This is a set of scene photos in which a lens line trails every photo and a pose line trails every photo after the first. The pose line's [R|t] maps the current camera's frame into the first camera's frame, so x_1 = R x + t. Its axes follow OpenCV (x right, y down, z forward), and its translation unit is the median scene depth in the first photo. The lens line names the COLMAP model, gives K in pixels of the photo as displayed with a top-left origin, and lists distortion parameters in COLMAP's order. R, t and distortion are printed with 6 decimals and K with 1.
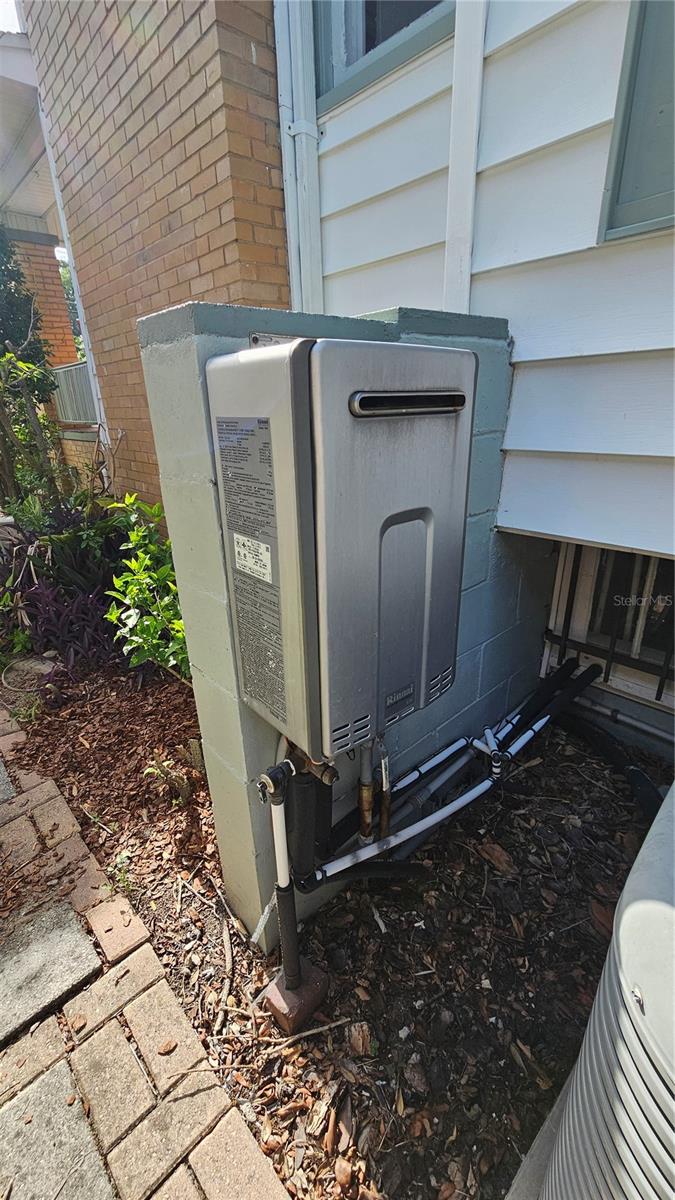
lens RADIAL K [[486.4, 0, 337.5], [0, 486.4, 600.0], [0, 0, 1]] dist [-0.000290, -0.000011]
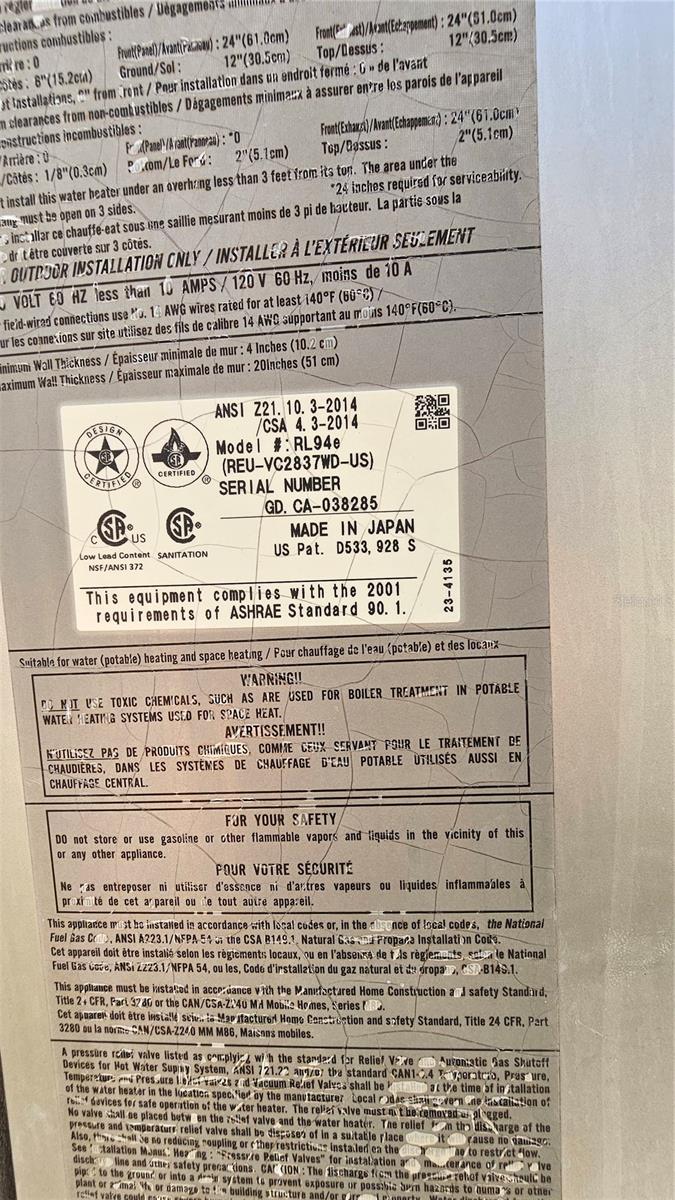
lens RADIAL K [[486.4, 0, 337.5], [0, 486.4, 600.0], [0, 0, 1]] dist [-0.000290, -0.000011]
pose [[0.708544, -0.078022, 0.701340, -0.274209], [0.299665, 0.933072, -0.198940, -0.020676], [-0.638880, 0.351125, 0.684503, 0.887166]]
